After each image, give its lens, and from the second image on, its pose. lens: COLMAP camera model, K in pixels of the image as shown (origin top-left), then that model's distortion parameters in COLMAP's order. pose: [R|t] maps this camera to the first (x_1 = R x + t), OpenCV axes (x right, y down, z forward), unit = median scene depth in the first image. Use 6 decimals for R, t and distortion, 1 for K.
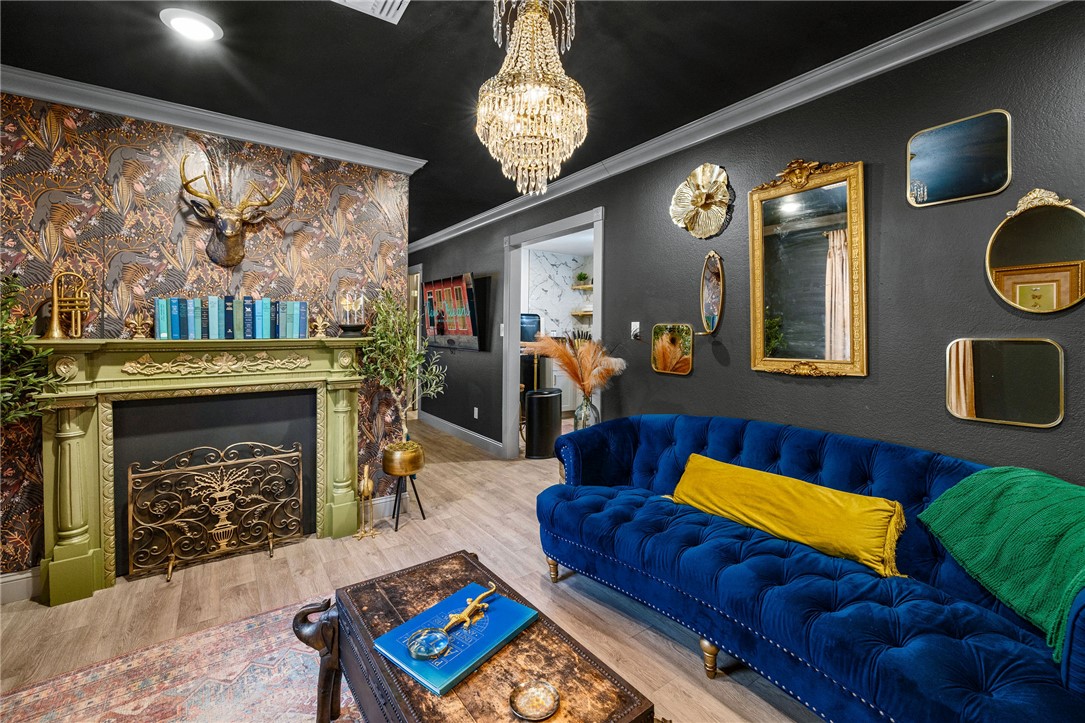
lens RADIAL K [[465.0, 0, 552.1], [0, 465.0, 328.9], [0, 0, 1]] dist [-0.004509, 0.000714]
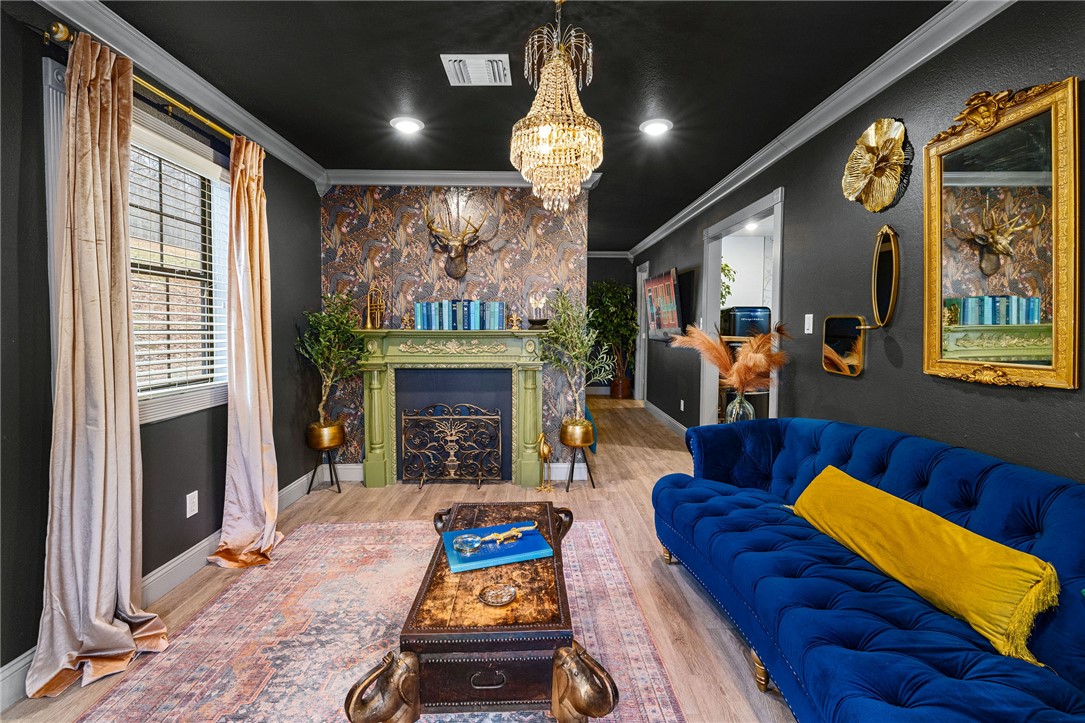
lens RADIAL K [[465.0, 0, 545.4], [0, 465.0, 331.4], [0, 0, 1]] dist [-0.004509, 0.000714]
pose [[0.822615, 0.008819, -0.568531, 0.353082], [0.000796, 0.999861, 0.016662, 0.003270], [0.568599, -0.014159, 0.822493, -0.011396]]
